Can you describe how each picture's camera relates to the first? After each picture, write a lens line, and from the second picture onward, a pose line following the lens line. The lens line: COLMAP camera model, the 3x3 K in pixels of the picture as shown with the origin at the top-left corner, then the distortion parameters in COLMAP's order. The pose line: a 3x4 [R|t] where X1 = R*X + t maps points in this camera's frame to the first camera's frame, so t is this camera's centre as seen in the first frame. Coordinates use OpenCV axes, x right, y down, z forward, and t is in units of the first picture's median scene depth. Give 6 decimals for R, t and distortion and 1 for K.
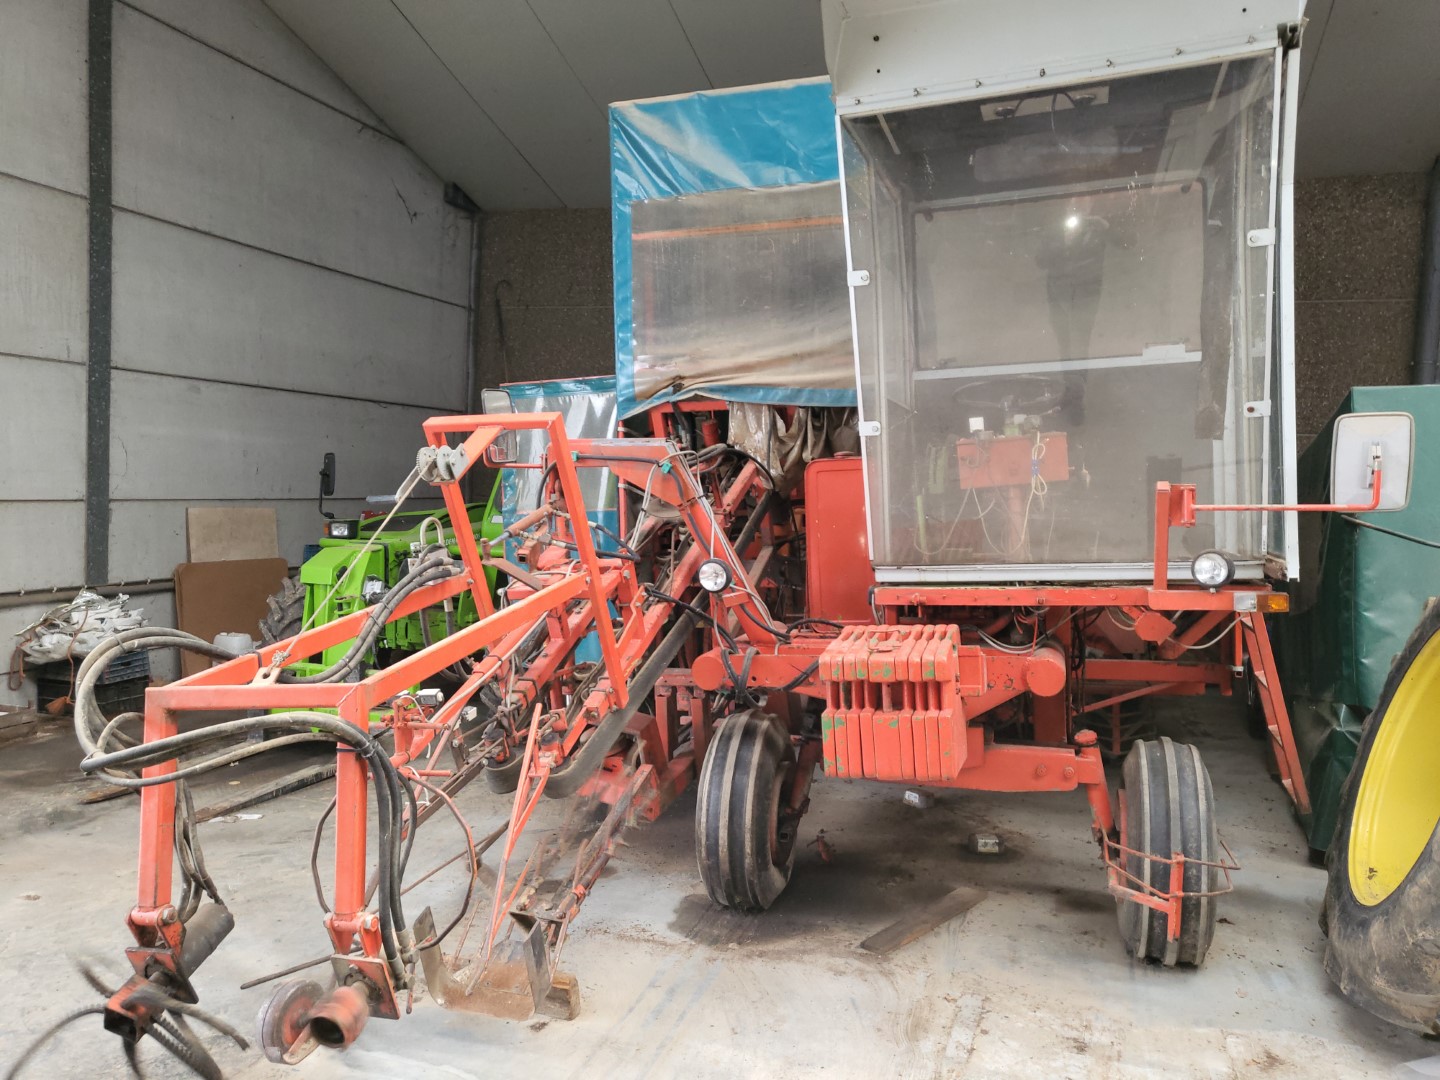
lens RADIAL K [[1104.7, 0, 720.0], [0, 1104.7, 540.0], [0, 0, 1]] dist [-0.006070, 0.069887]
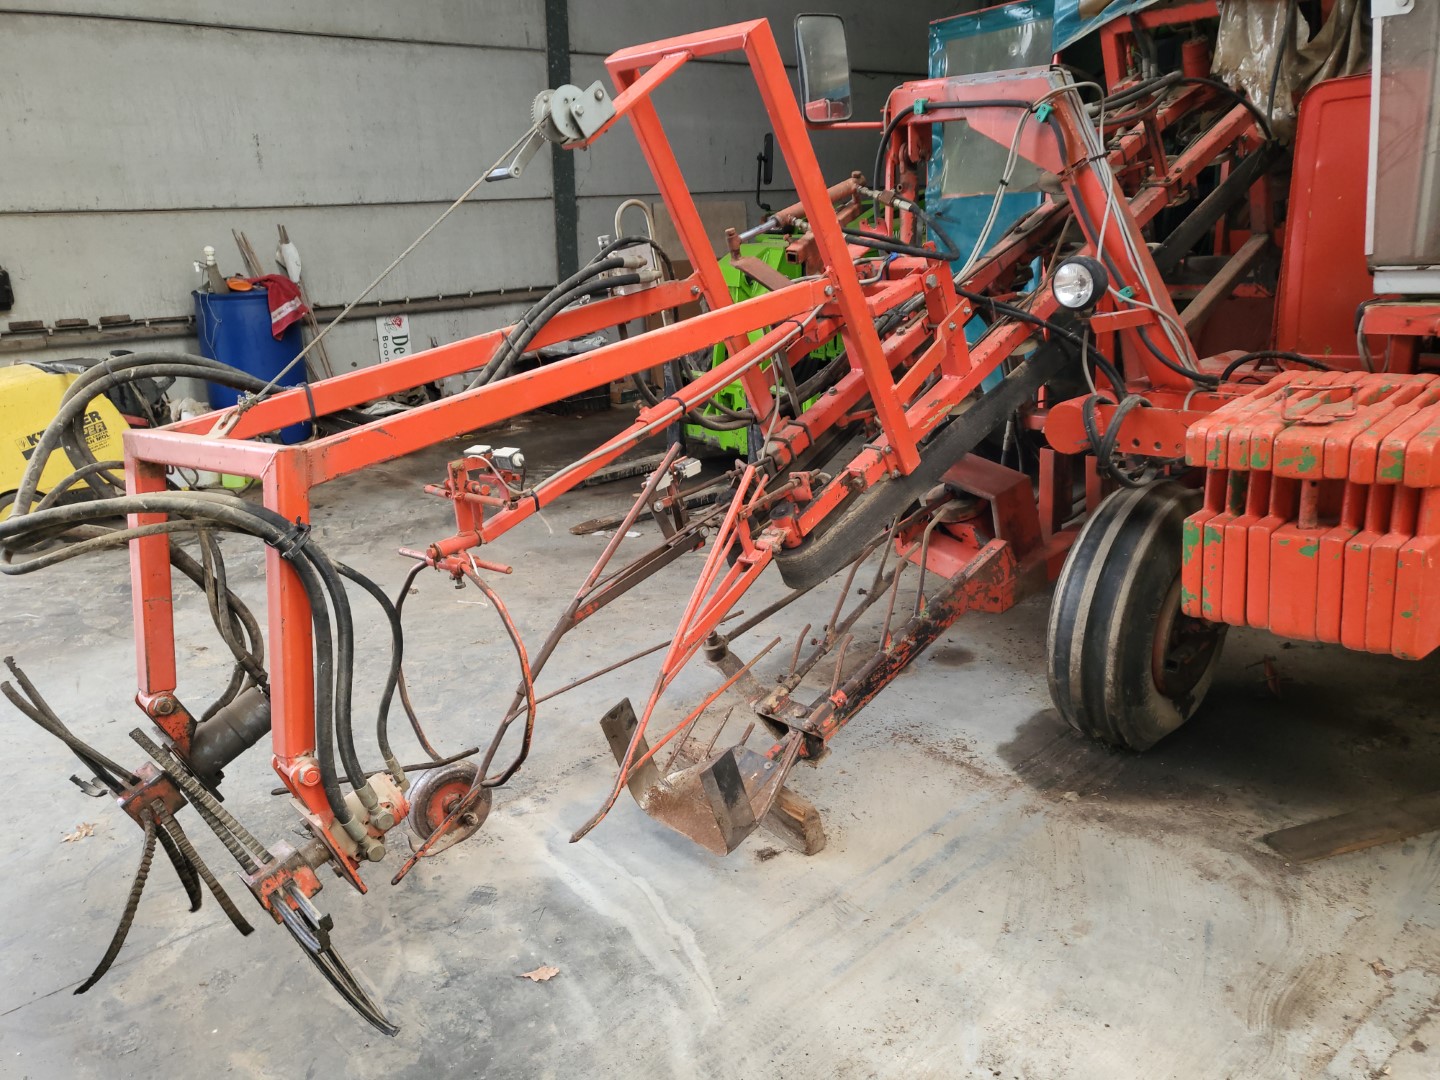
lens RADIAL K [[1102.5, 0, 714.3], [0, 1102.5, 555.8], [0, 0, 1]] dist [-0.014771, 0.082751]
pose [[0.871496, 0.124157, -0.474425, 0.138308], [0.013273, 0.961095, 0.275898, 0.004551], [0.490223, -0.246741, 0.835943, 0.312217]]
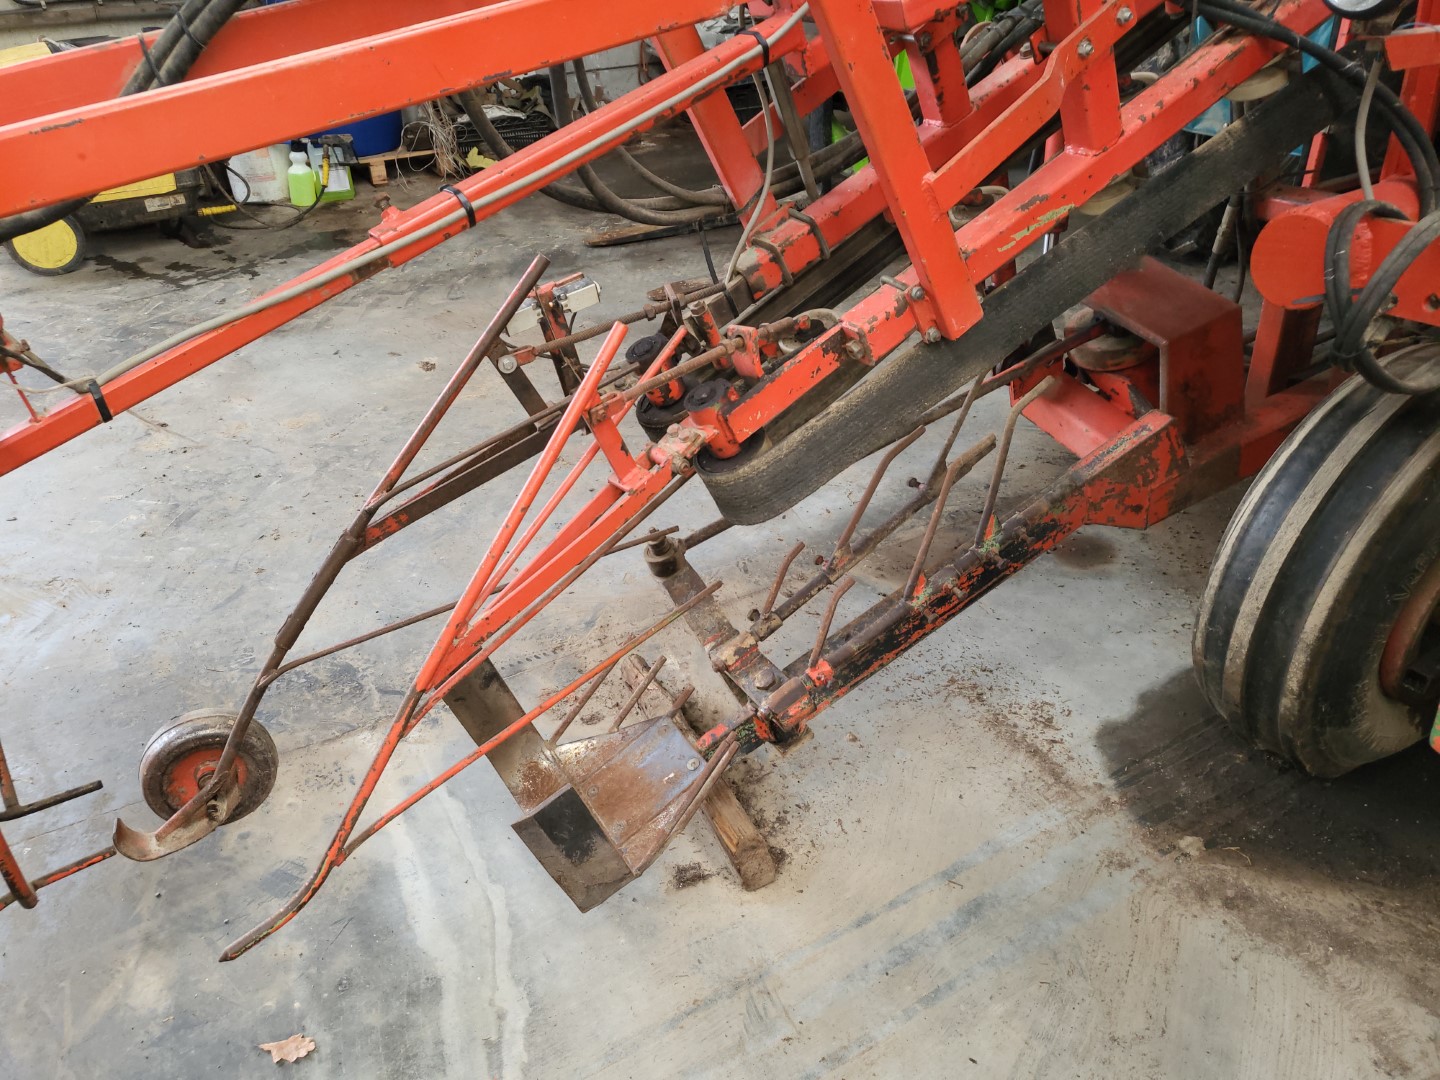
lens RADIAL K [[1096.5, 0, 711.9], [0, 1096.5, 545.7], [0, 0, 1]] dist [-0.017004, 0.088353]
pose [[0.738052, 0.335852, -0.585220, 0.095813], [0.006965, 0.863484, 0.504328, 0.017018], [0.674708, -0.376297, 0.634957, 0.627905]]
